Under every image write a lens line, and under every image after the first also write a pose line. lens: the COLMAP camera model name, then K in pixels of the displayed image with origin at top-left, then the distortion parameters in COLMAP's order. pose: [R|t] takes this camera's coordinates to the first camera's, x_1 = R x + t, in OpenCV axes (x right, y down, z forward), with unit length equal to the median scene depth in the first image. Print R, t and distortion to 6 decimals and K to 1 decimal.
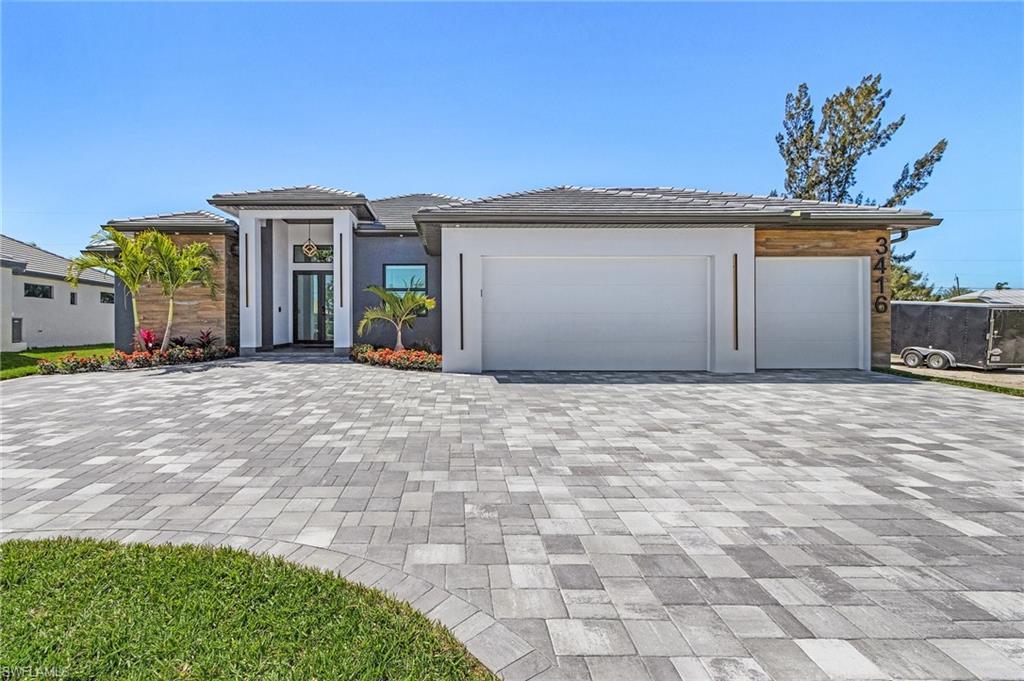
lens RADIAL K [[489.7, 0, 456.1], [0, 489.7, 311.7], [0, 0, 1]] dist [-0.004863, -0.001117]
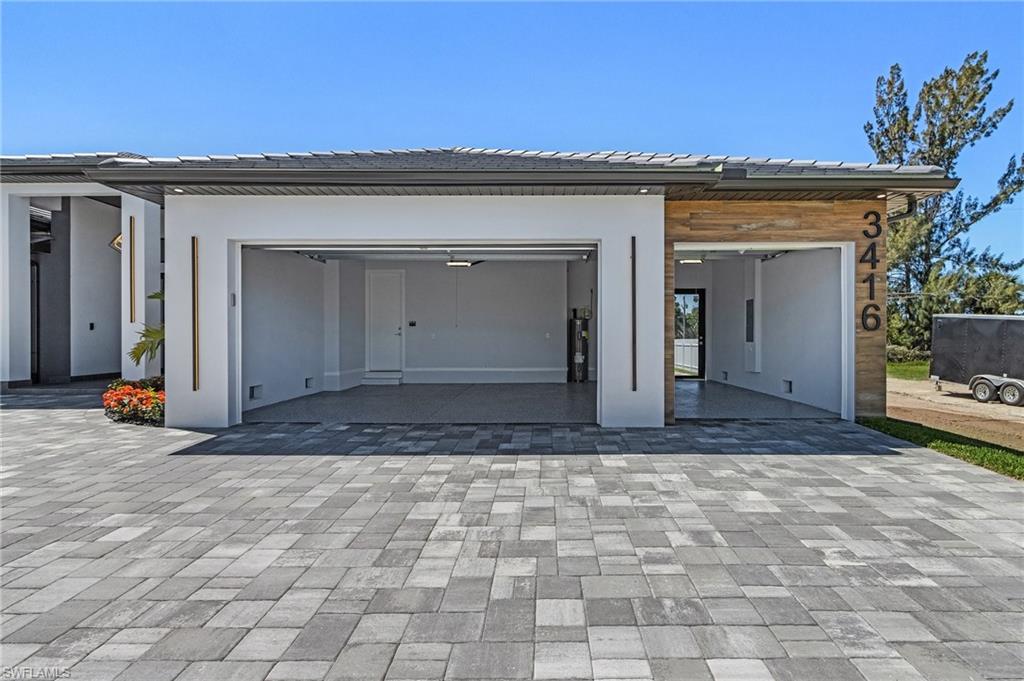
lens RADIAL K [[534.3, 0, 547.3], [0, 534.3, 329.0], [0, 0, 1]] dist [0.003123, -0.000017]
pose [[0.999937, -0.000975, 0.011193, 0.260741], [0.000953, 0.999998, 0.001894, -0.001019], [-0.011195, -0.001883, 0.999936, 0.182557]]
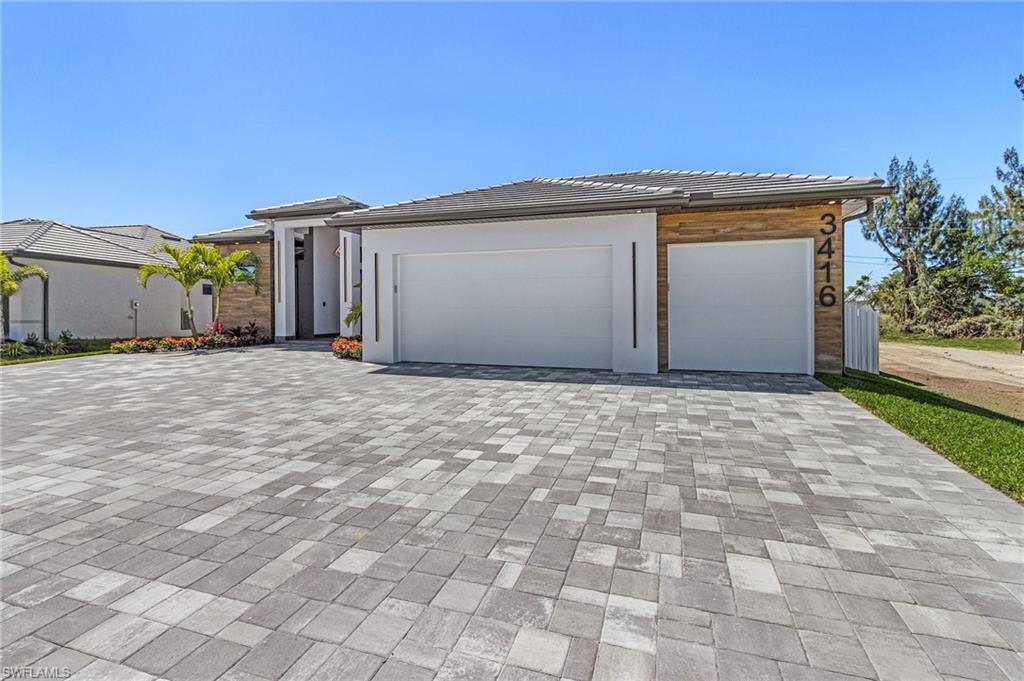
lens RADIAL K [[480.0, 0, 509.5], [0, 480.0, 304.2], [0, 0, 1]] dist [-0.001828, -0.000514]
pose [[0.951330, -0.004089, -0.308147, 0.359635], [0.004824, 0.999987, 0.001622, -0.003132], [0.308136, -0.003029, 0.951337, 0.043063]]
